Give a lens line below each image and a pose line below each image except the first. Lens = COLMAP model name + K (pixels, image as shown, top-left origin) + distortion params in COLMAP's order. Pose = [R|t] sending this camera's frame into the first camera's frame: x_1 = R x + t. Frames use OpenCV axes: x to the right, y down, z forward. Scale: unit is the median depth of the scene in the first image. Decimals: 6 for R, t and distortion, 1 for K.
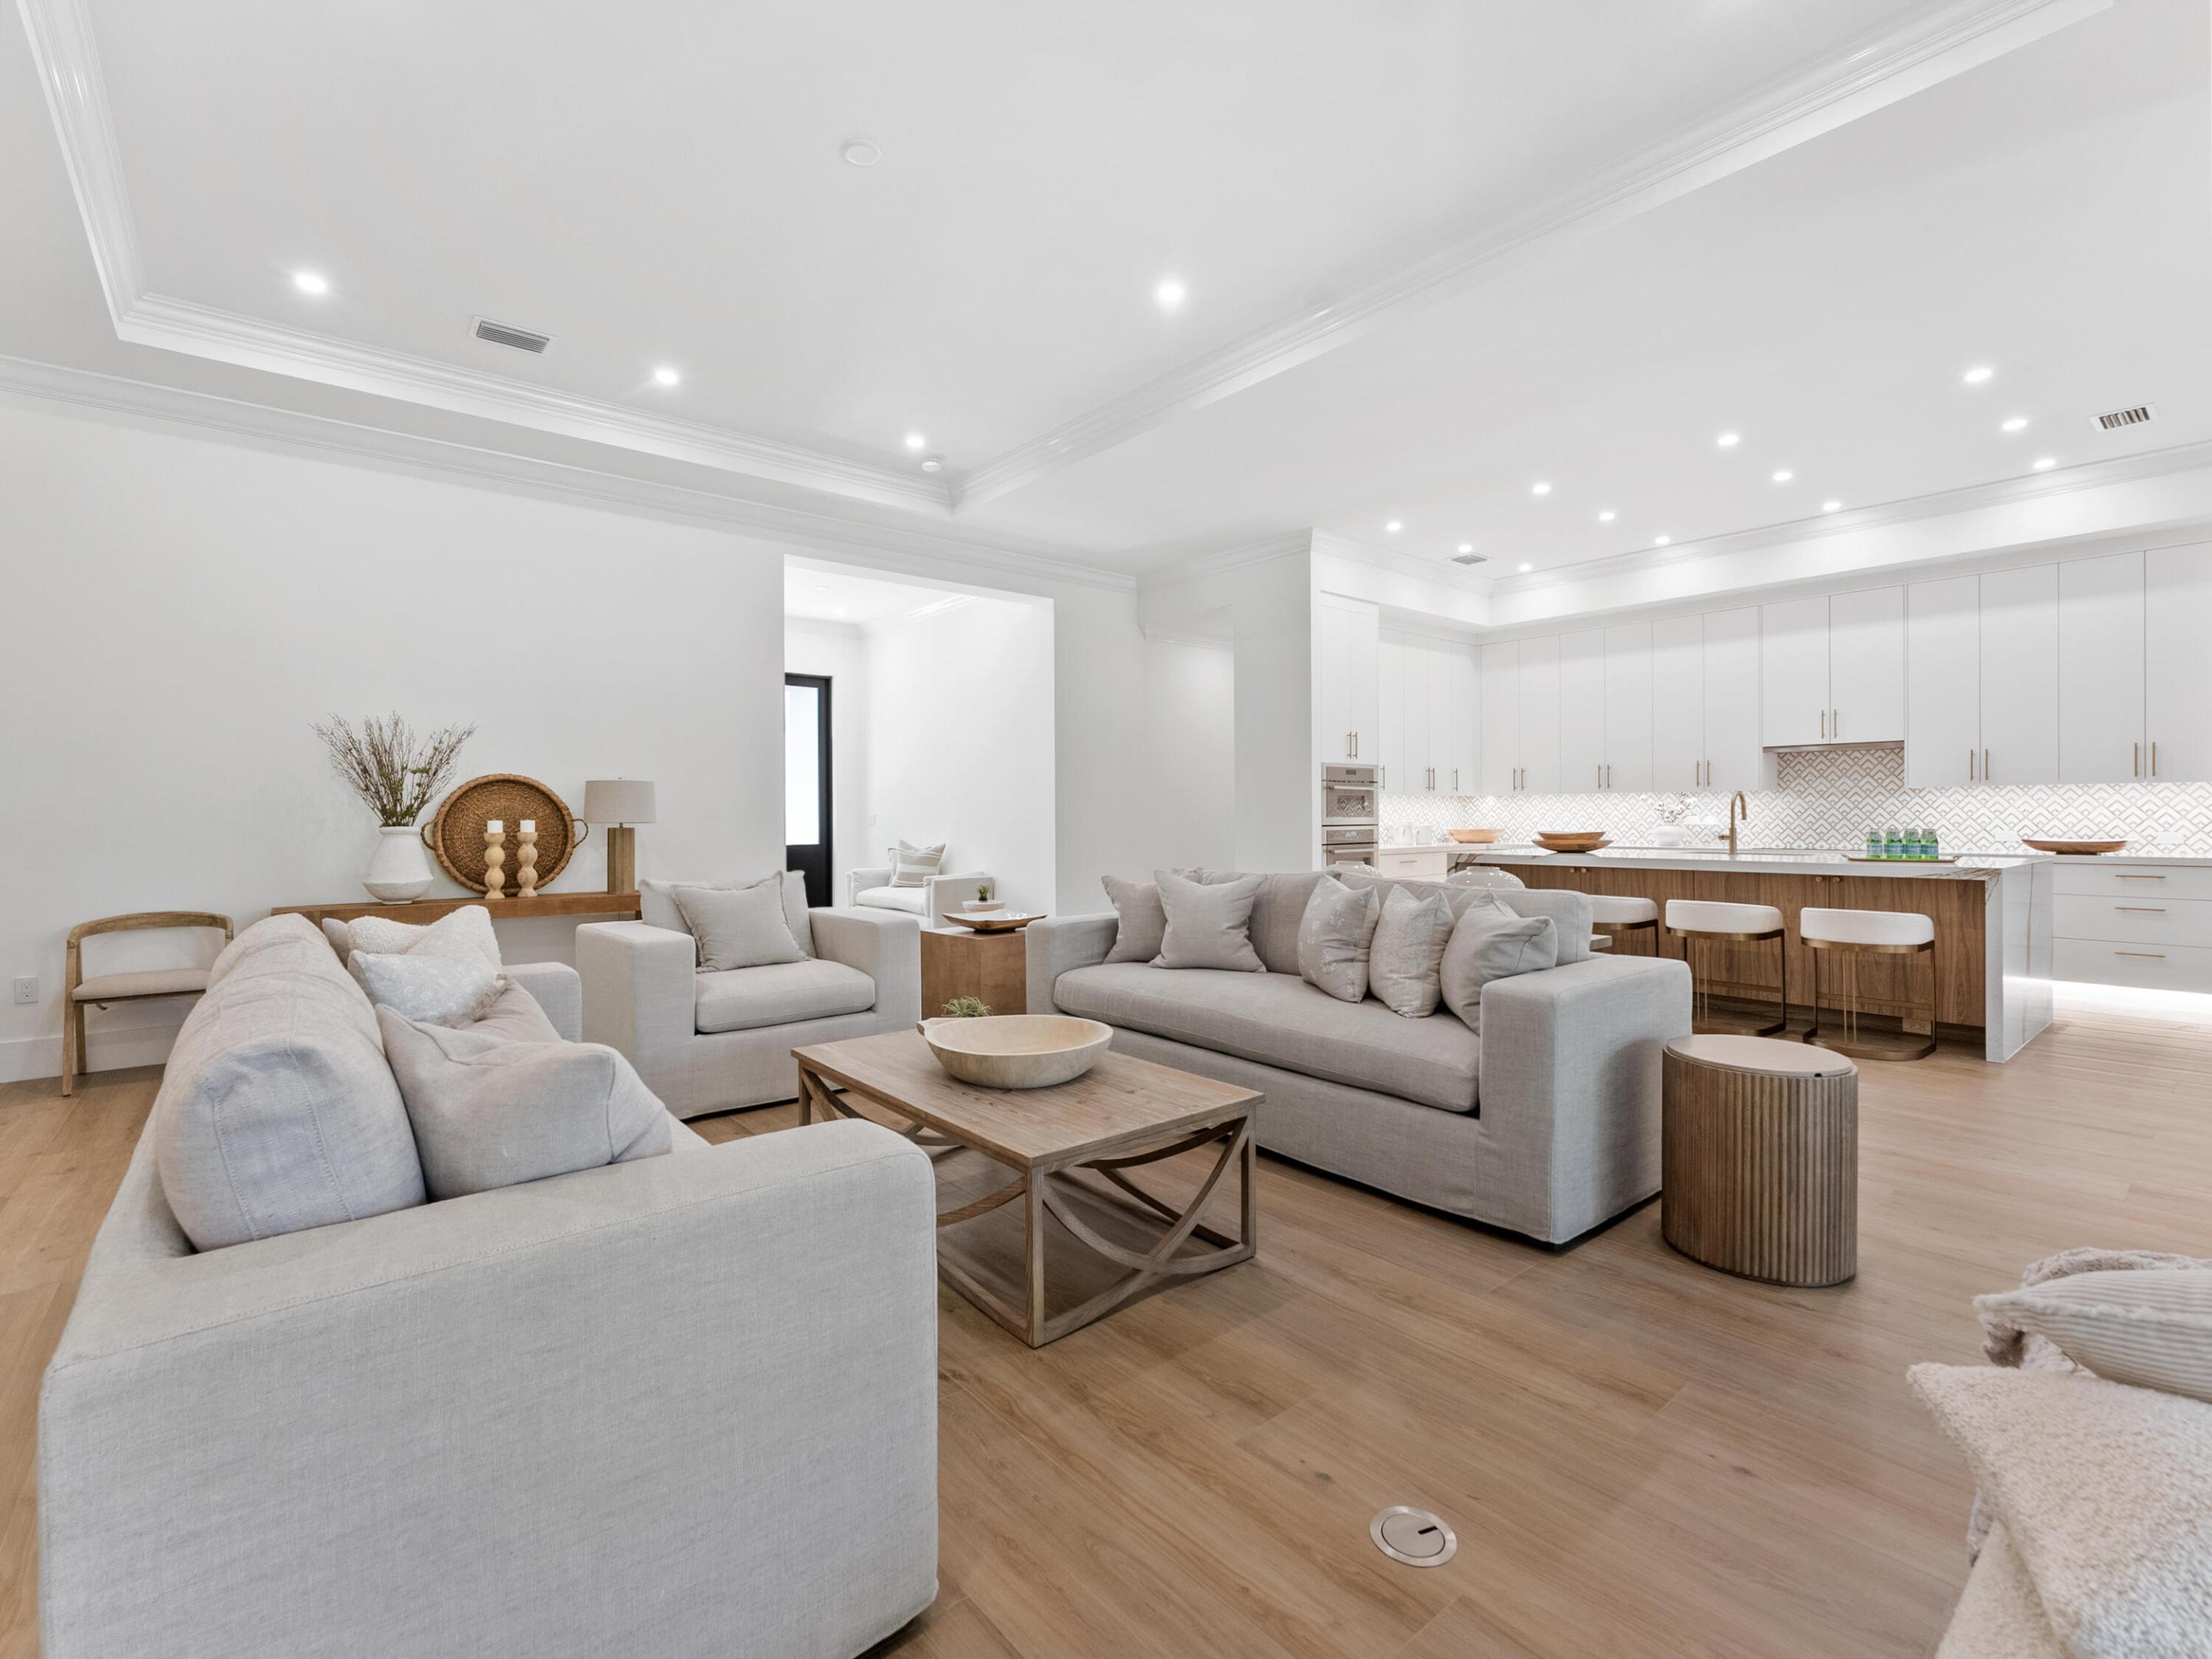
lens RADIAL K [[997.9, 0, 1105.8], [0, 997.9, 831.4], [0, 0, 1]] dist [-0.001084, -0.000144]
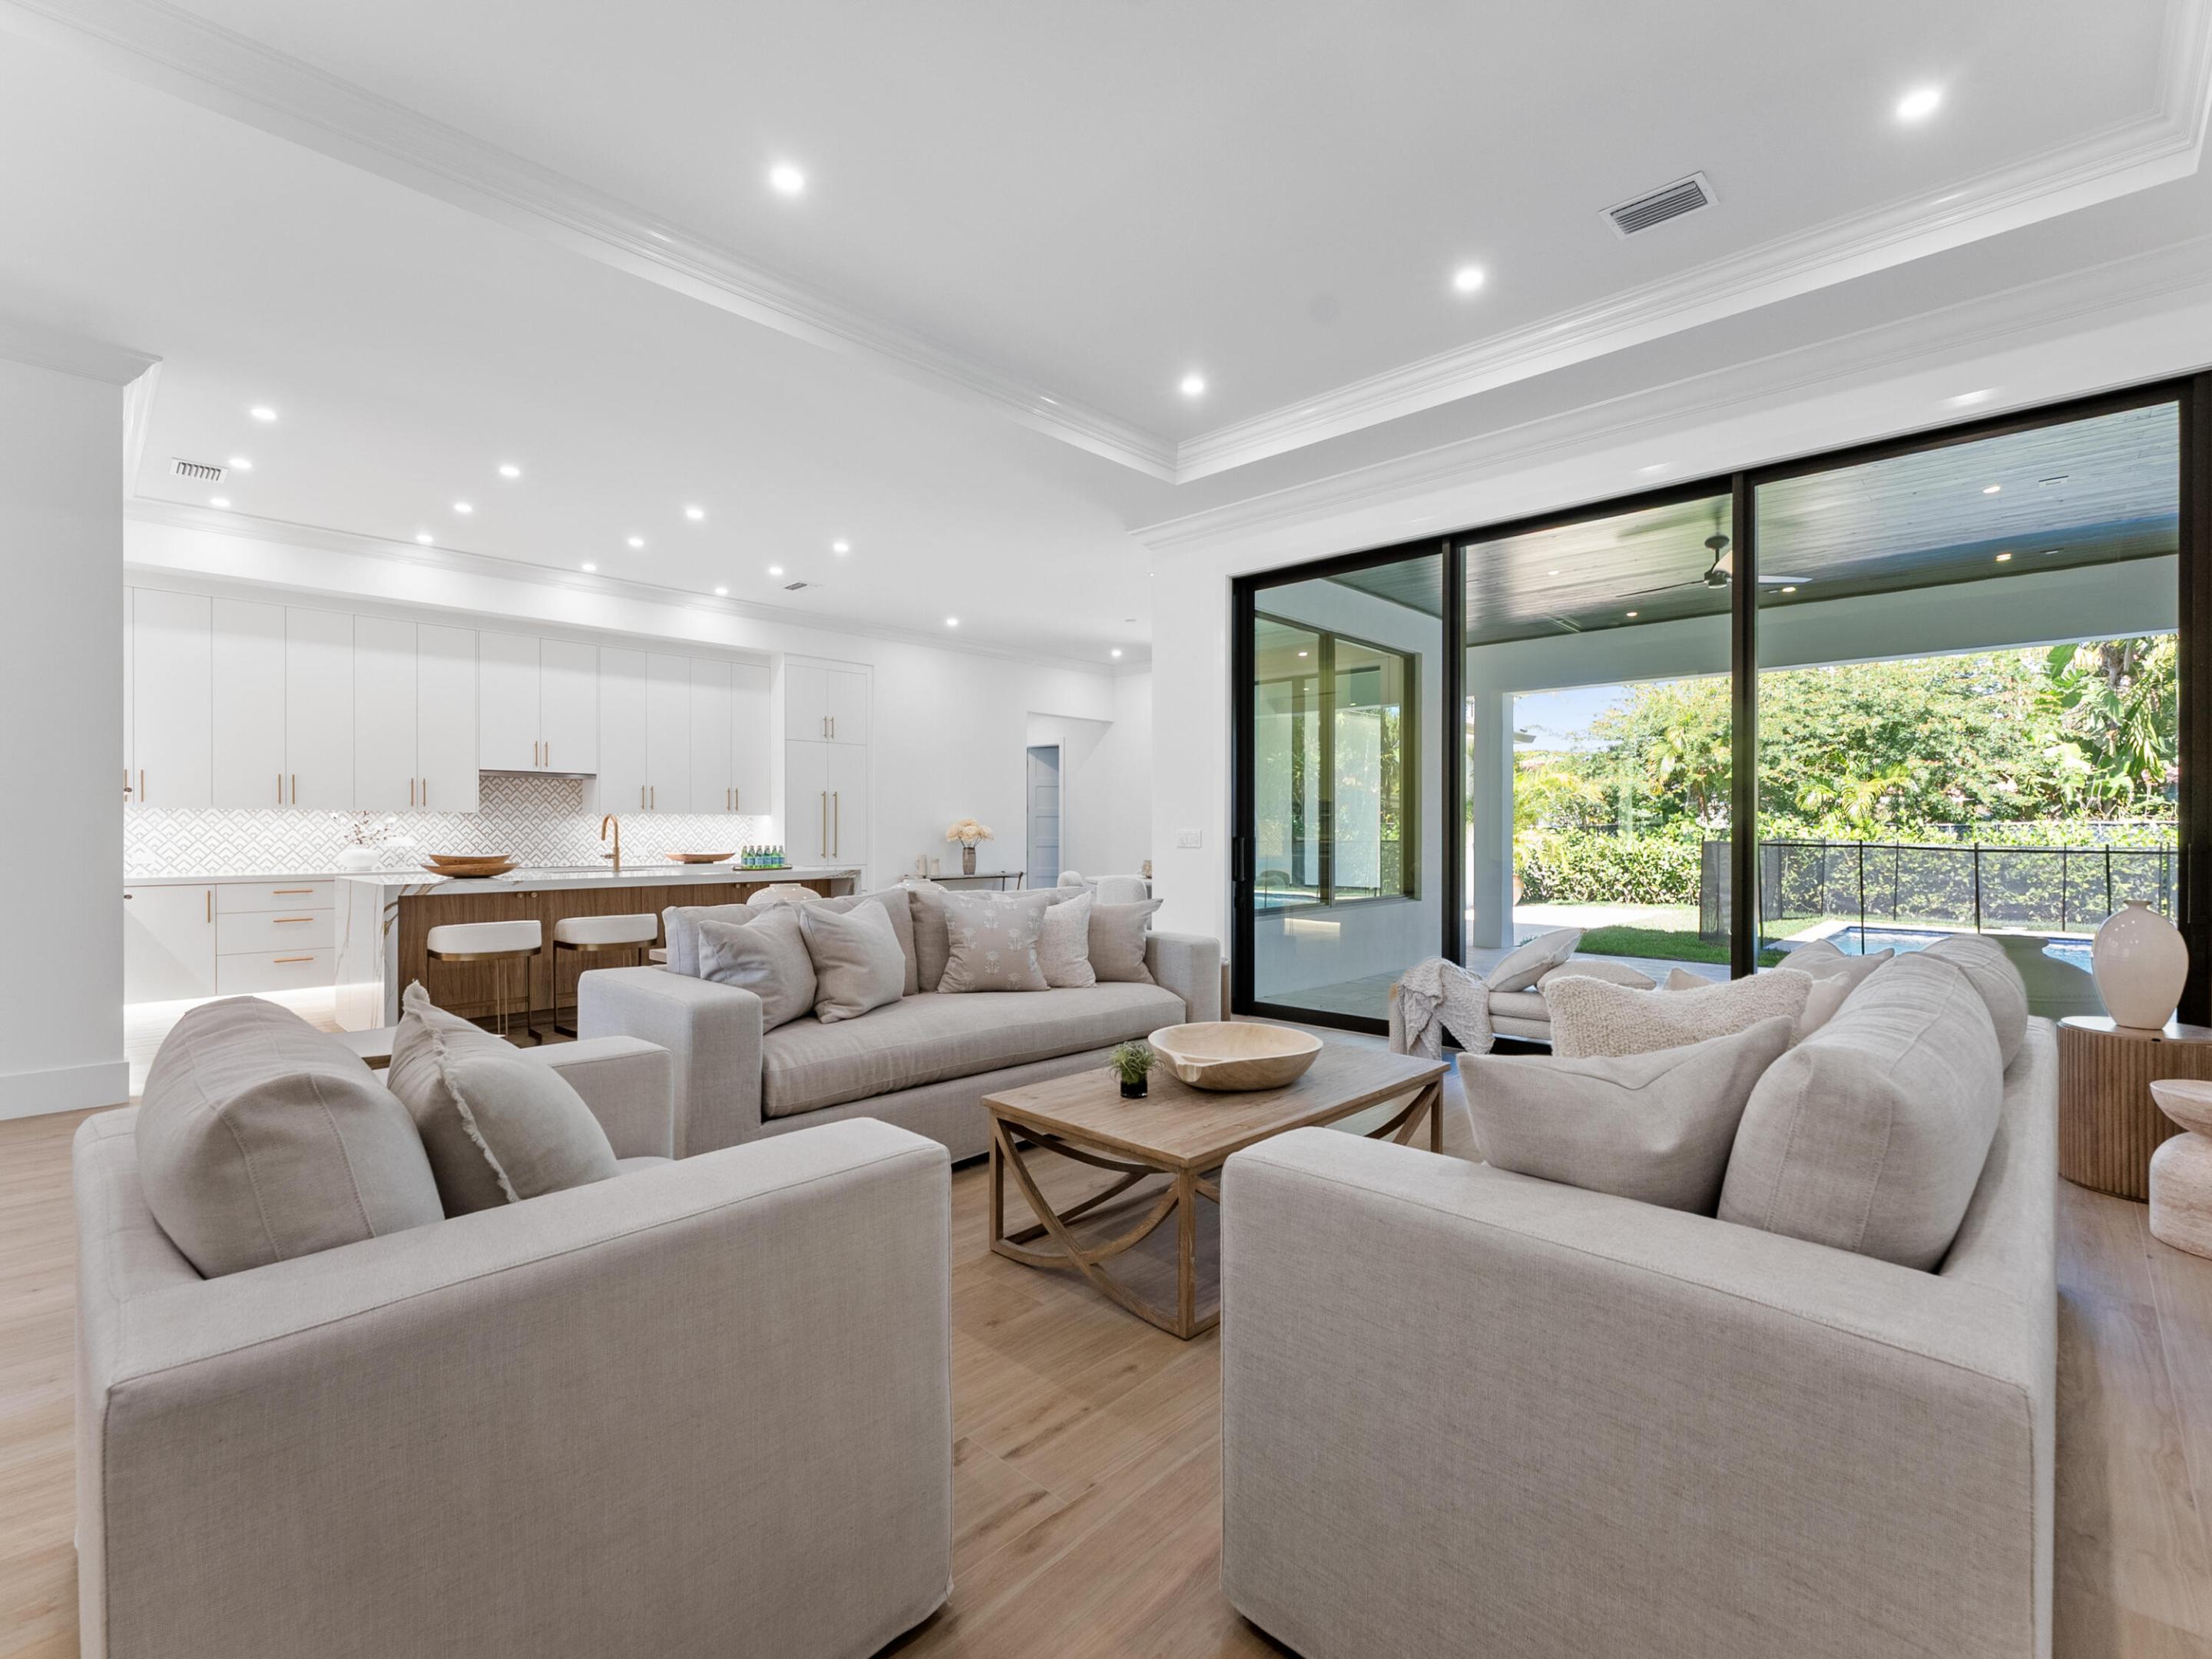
lens RADIAL K [[1003.8, 0, 1111.1], [0, 1003.8, 822.0], [0, 0, 1]] dist [-0.003345, -0.000795]
pose [[-0.110323, 0.015877, 0.993769, -0.468800], [0.018234, 0.999736, -0.013948, -0.005287], [-0.993729, 0.016581, -0.110583, 0.517776]]
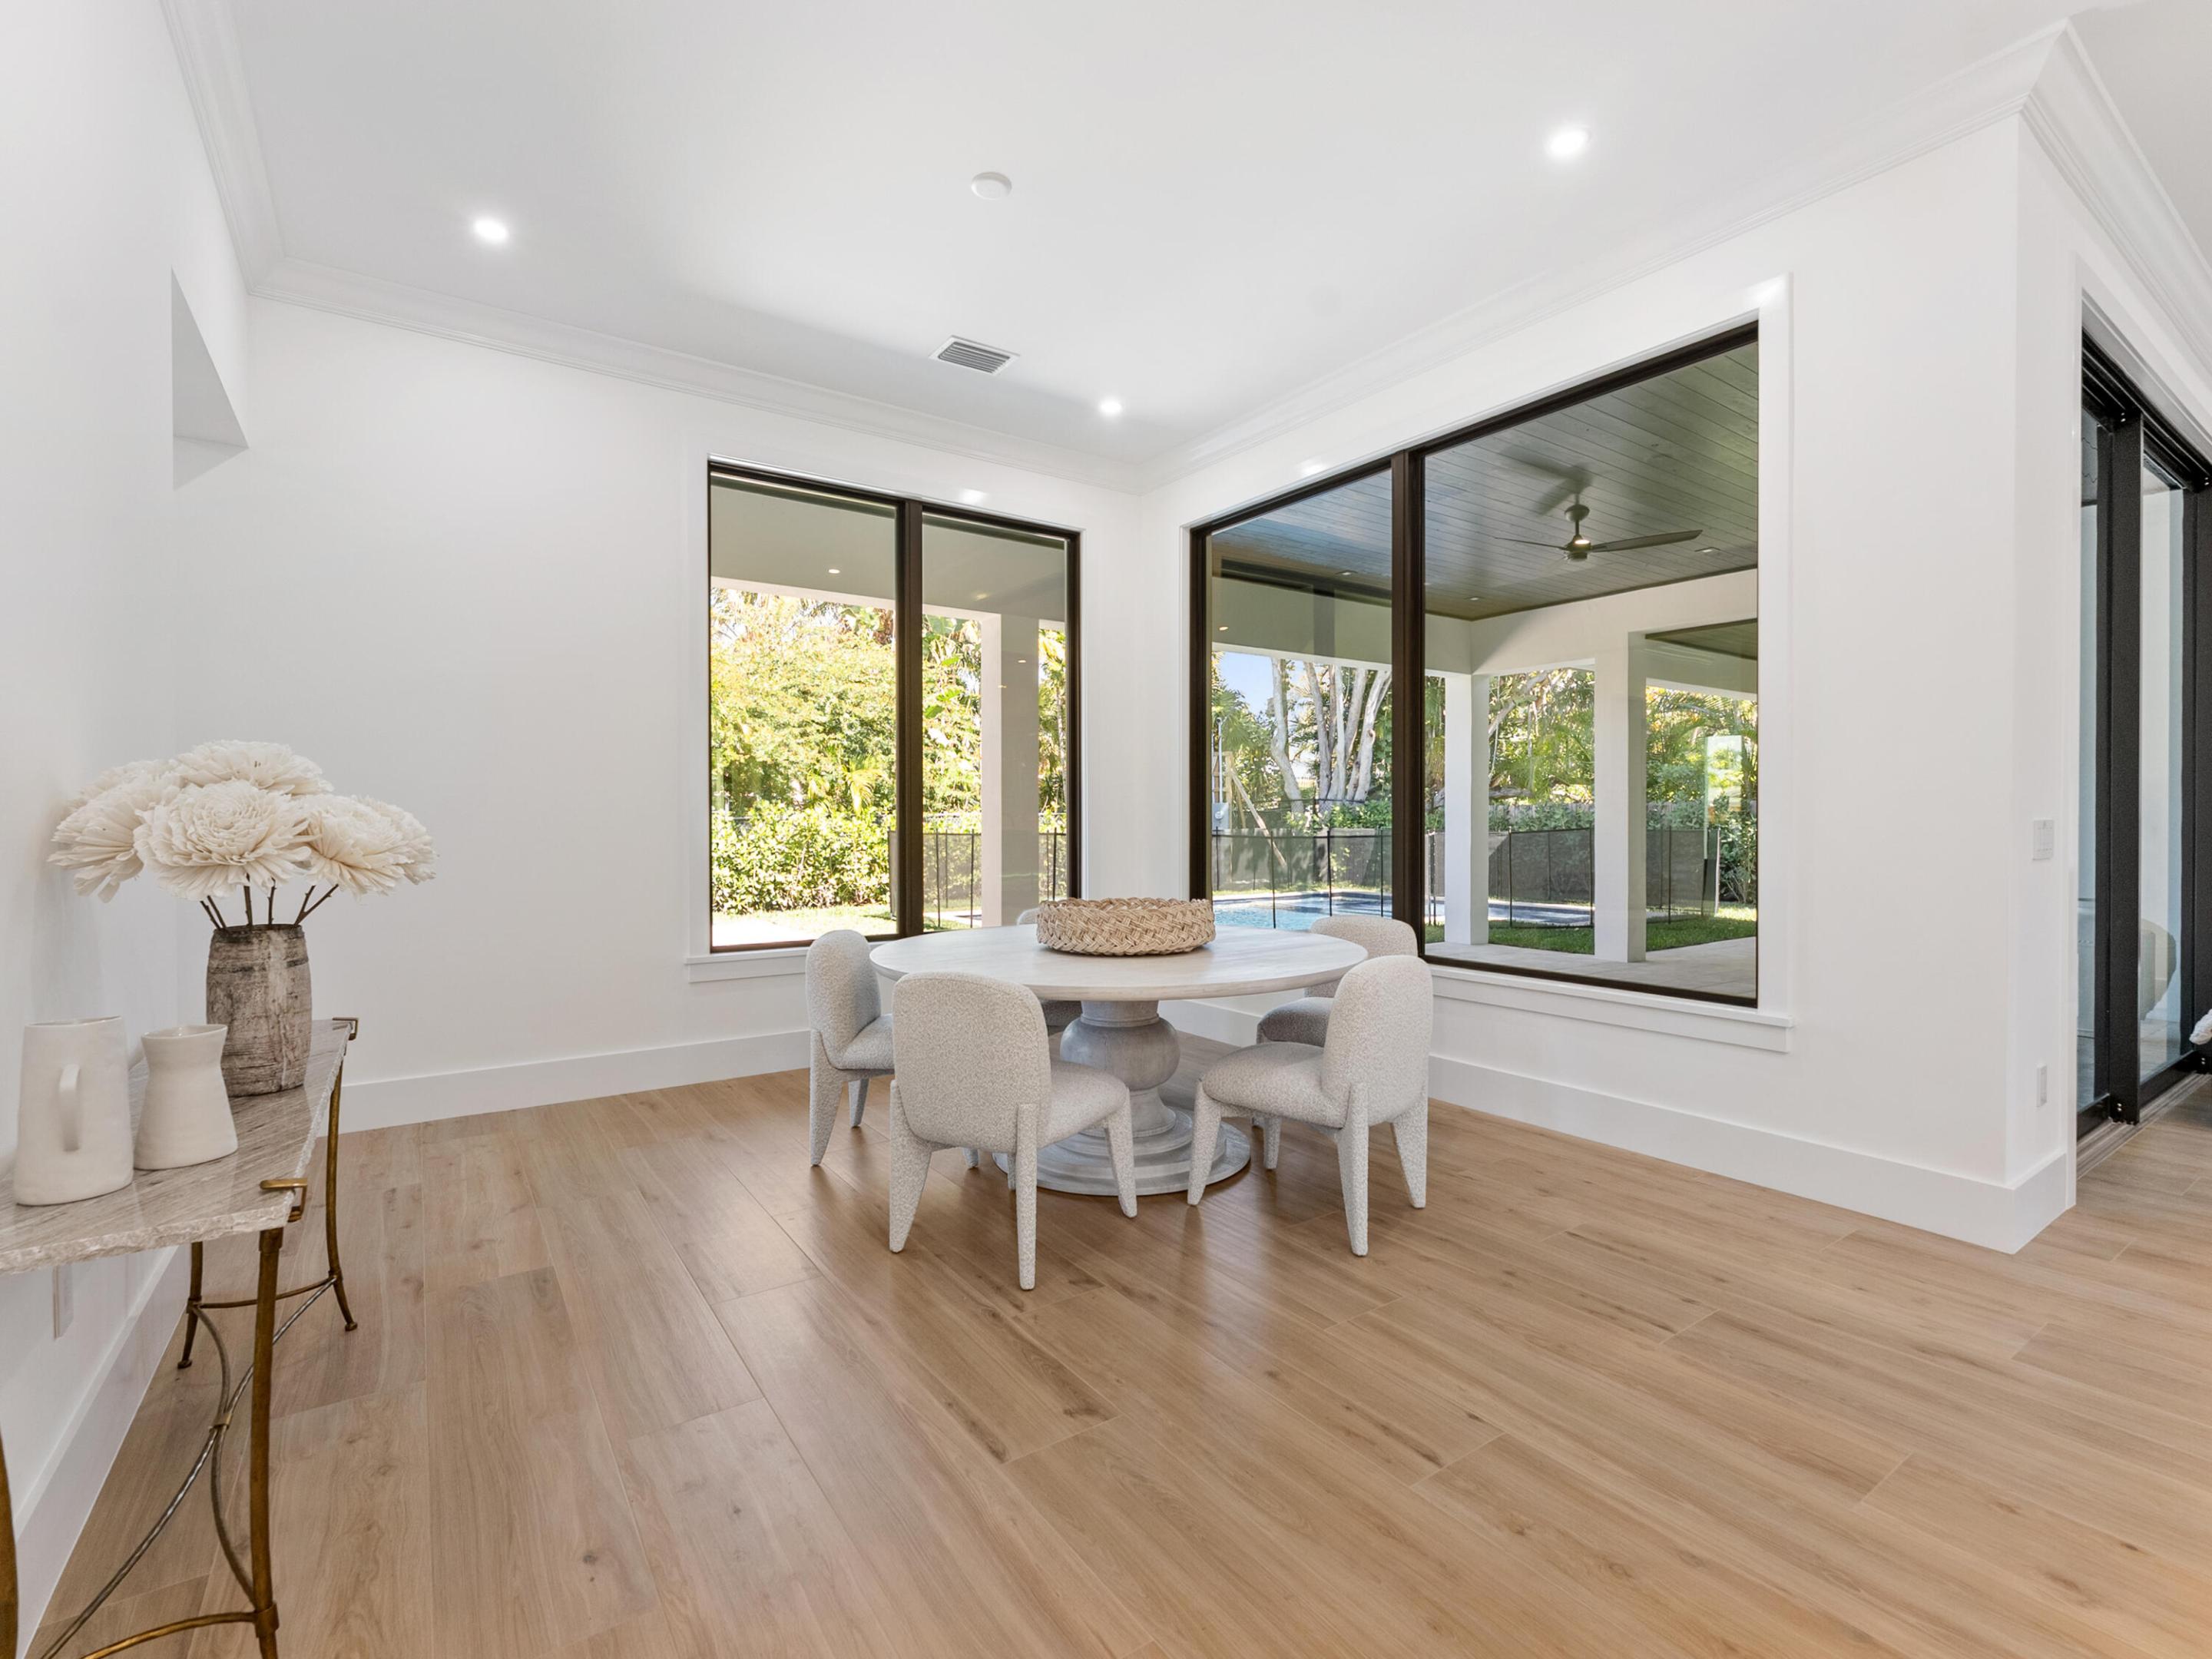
lens RADIAL K [[997.9, 0, 1105.8], [0, 997.9, 831.4], [0, 0, 1]] dist [-0.001084, -0.000144]
pose [[-0.996038, 0.007852, 0.088583, 0.835960], [0.010204, 0.999607, 0.026125, -0.019708], [-0.088343, 0.026925, -0.995726, 0.788410]]
